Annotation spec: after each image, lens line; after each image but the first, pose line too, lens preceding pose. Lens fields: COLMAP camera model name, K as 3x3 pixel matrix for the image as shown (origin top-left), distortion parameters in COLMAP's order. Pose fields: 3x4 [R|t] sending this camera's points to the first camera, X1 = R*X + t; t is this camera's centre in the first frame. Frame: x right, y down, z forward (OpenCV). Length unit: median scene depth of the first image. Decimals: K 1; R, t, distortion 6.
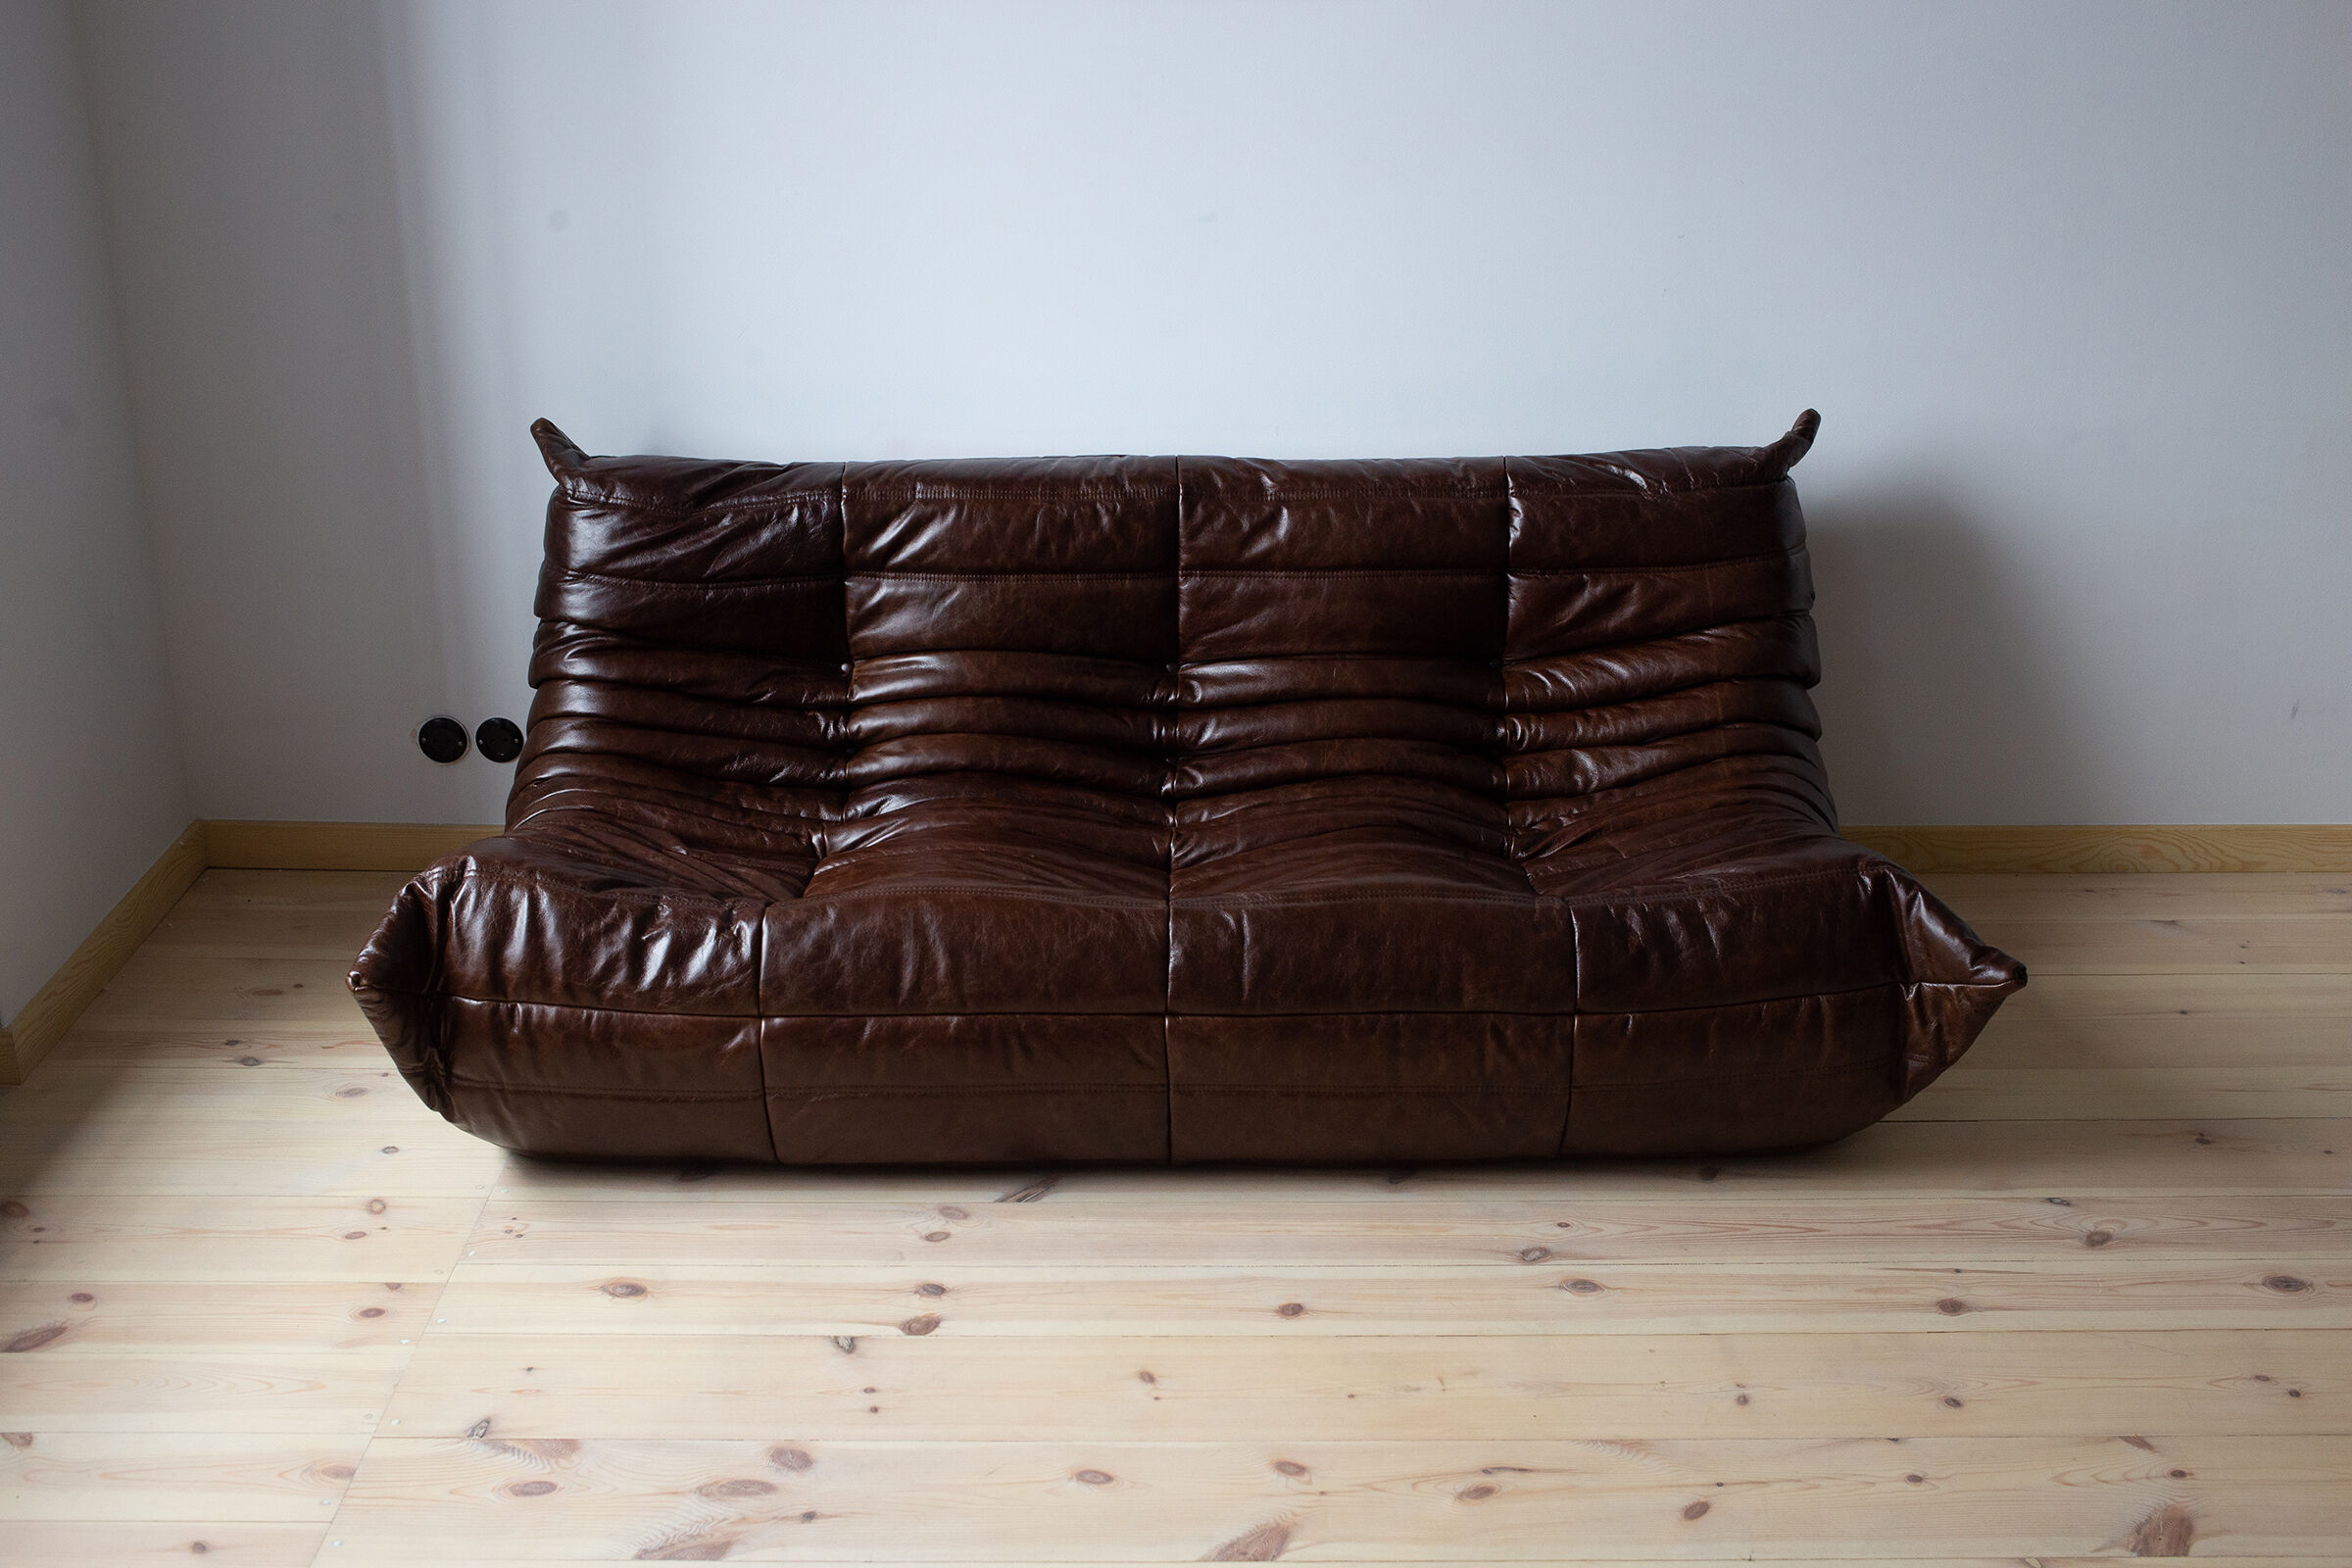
lens RADIAL K [[2561.9, 0, 1172.8], [0, 2561.9, 762.6], [0, 0, 1]] dist [-0.017860, 0.000000]
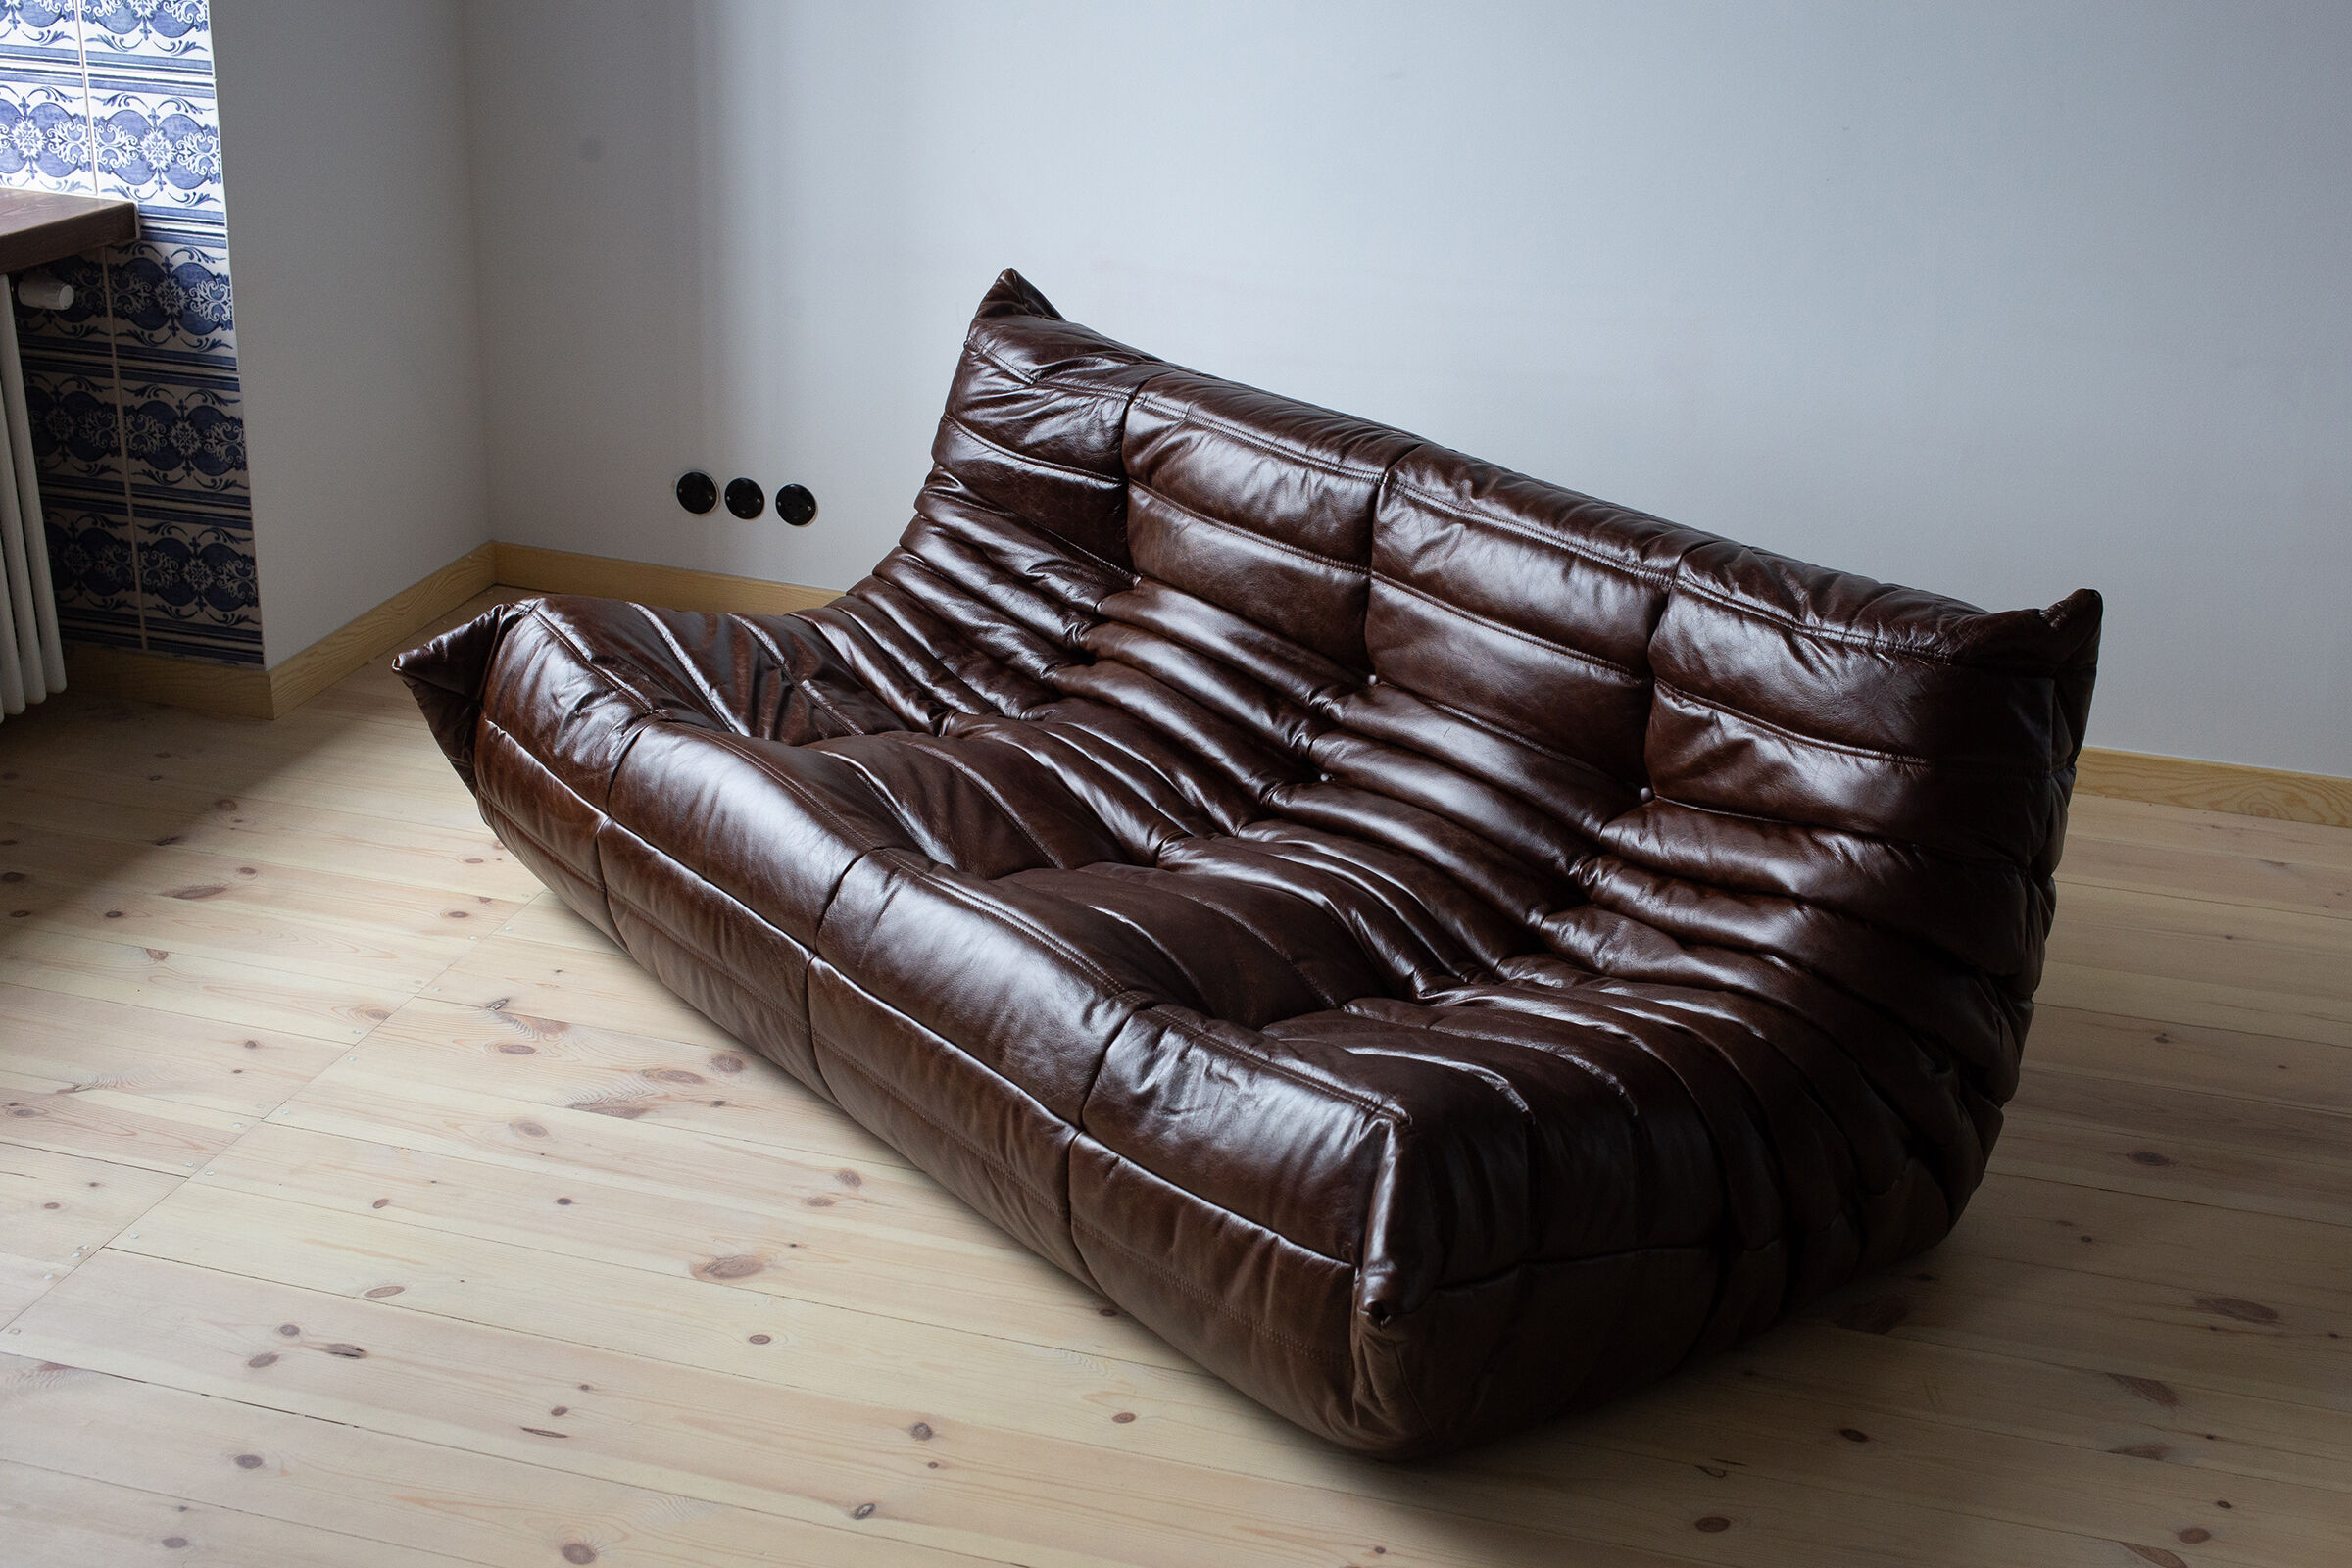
lens RADIAL K [[2744.6, 0, 1219.6], [0, 2744.6, 783.0], [0, 0, 1]] dist [-0.020398, 0.000000]
pose [[0.966233, 0.132476, -0.221005, 0.287202], [-0.128249, 0.991178, 0.033435, 0.062564], [0.223485, -0.003963, 0.974699, -0.157247]]
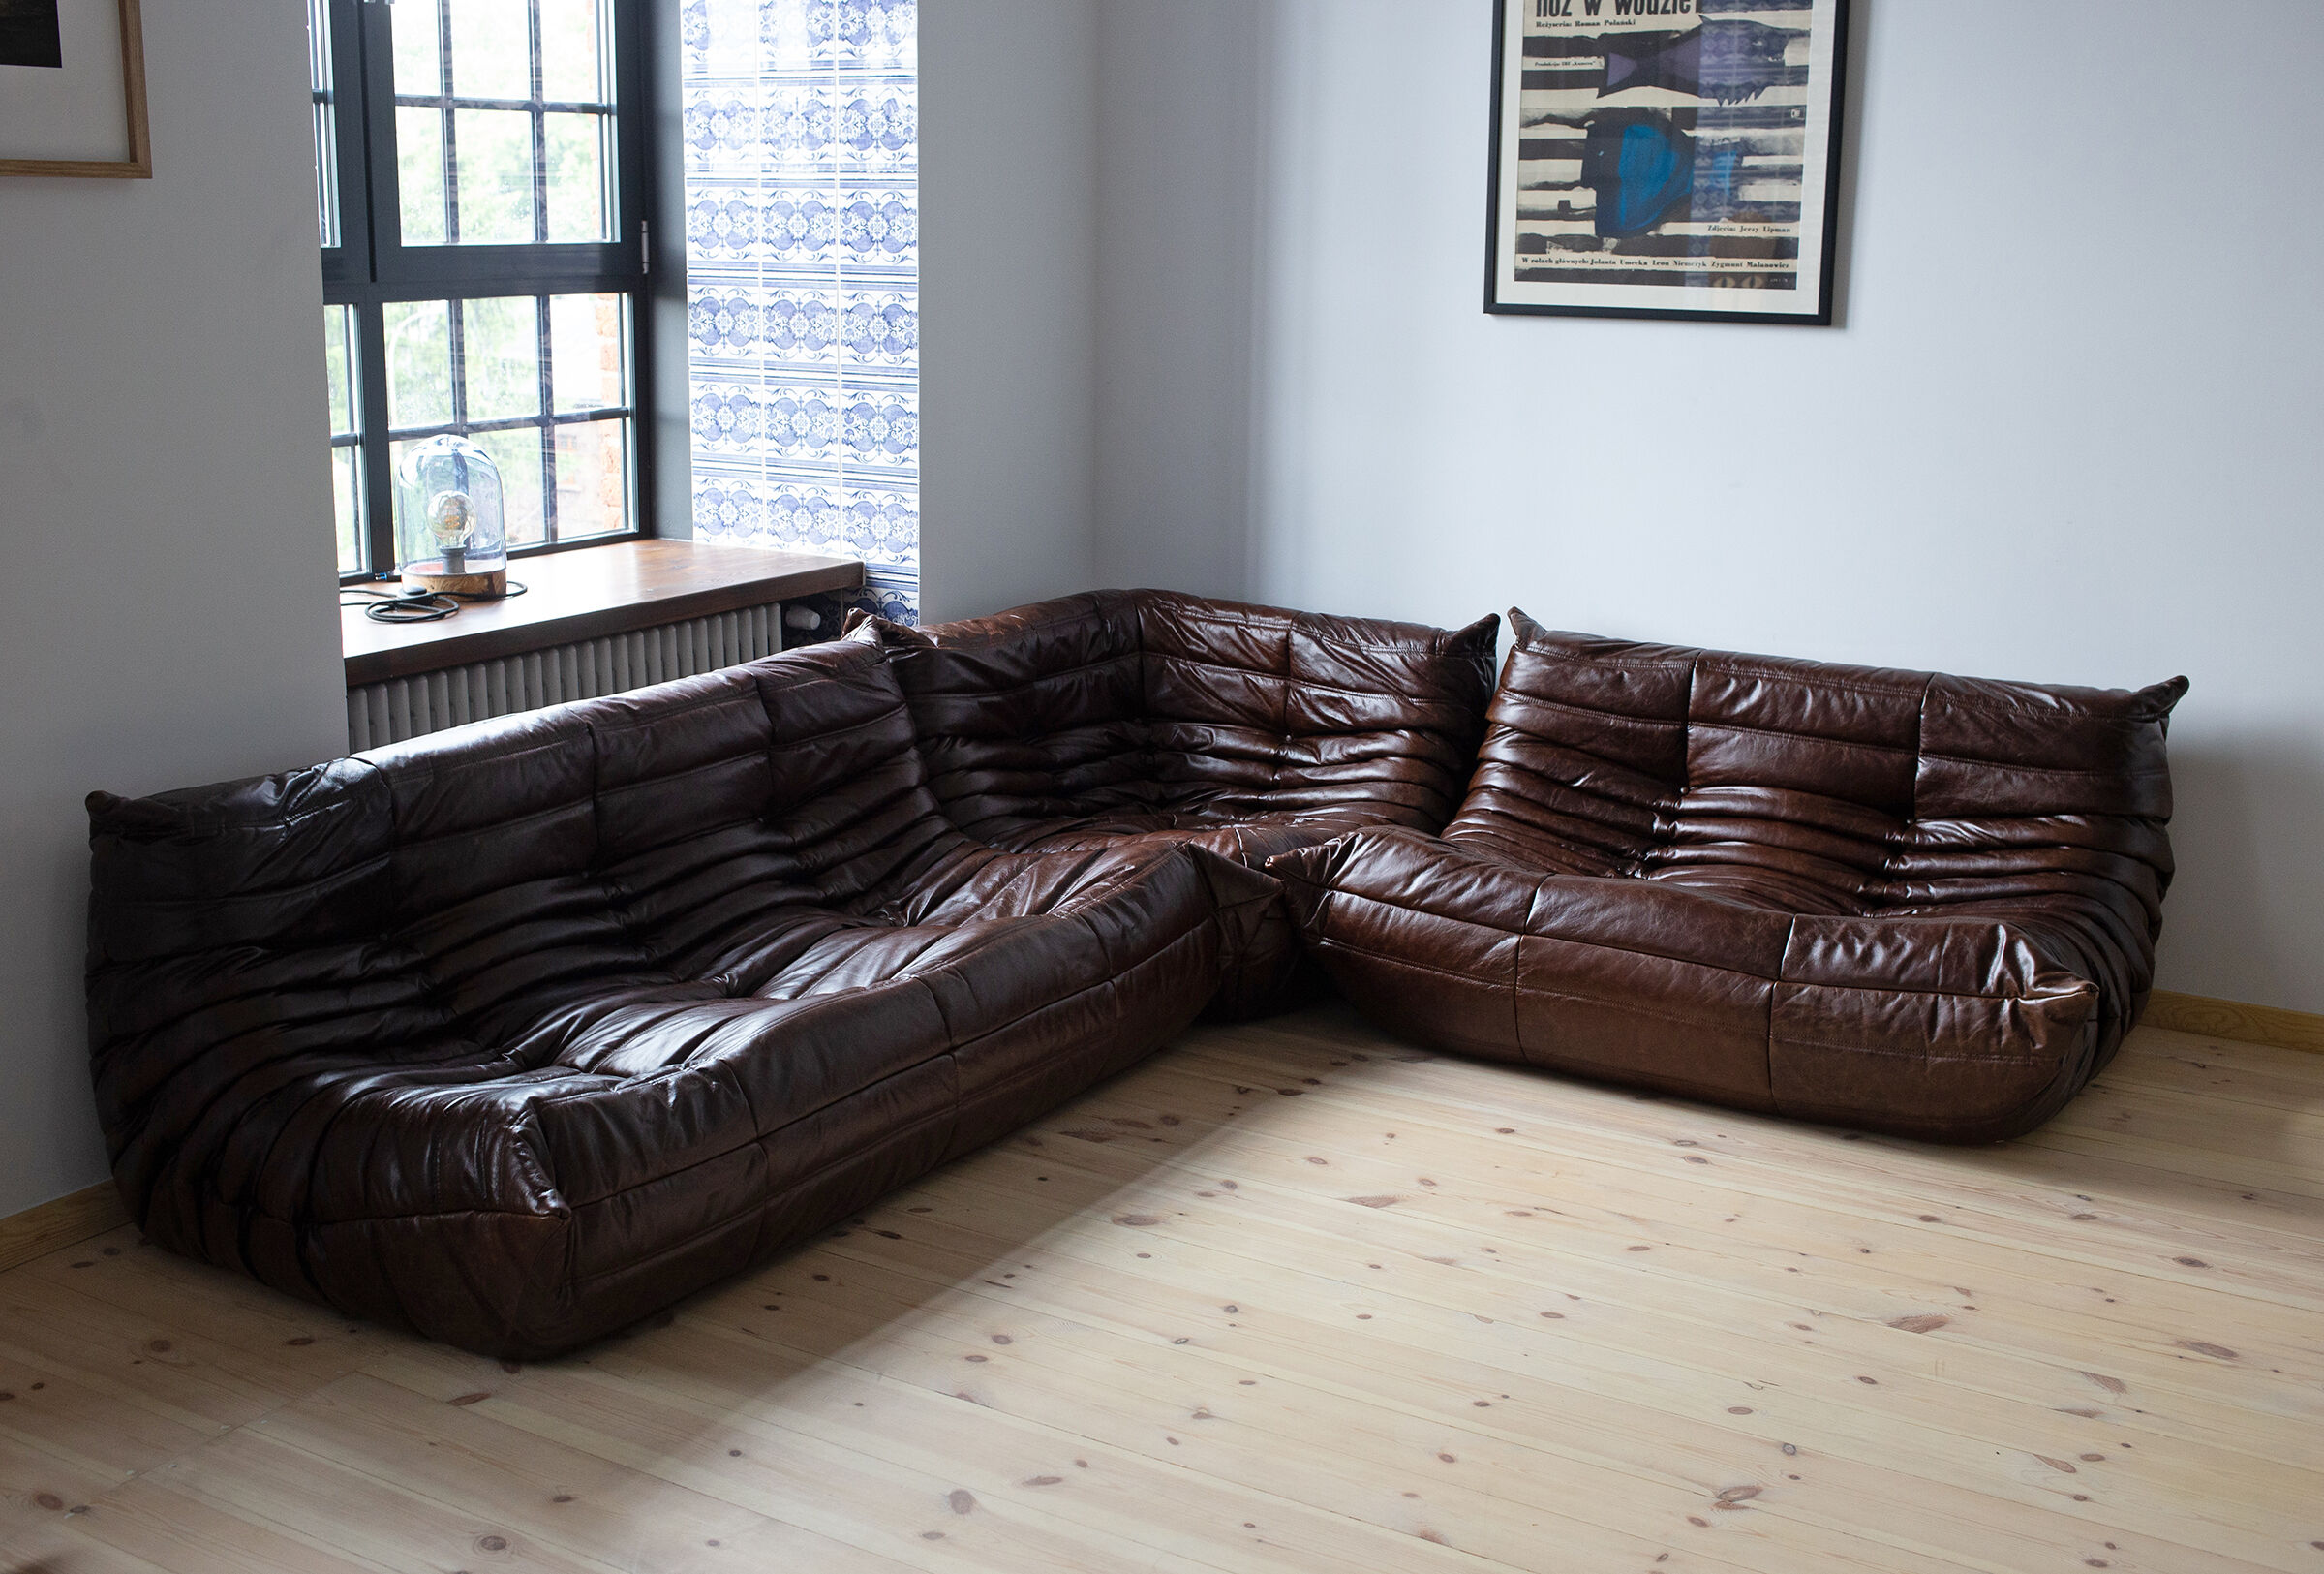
lens RADIAL K [[2574.5, 0, 1156.9], [0, 2574.5, 776.4], [0, 0, 1]] dist [-0.015589, 0.000000]
pose [[0.855957, 0.125653, -0.501546, 0.596967], [-0.192071, 0.977881, -0.082806, 0.164302], [0.480048, 0.167211, 0.861159, -0.473556]]
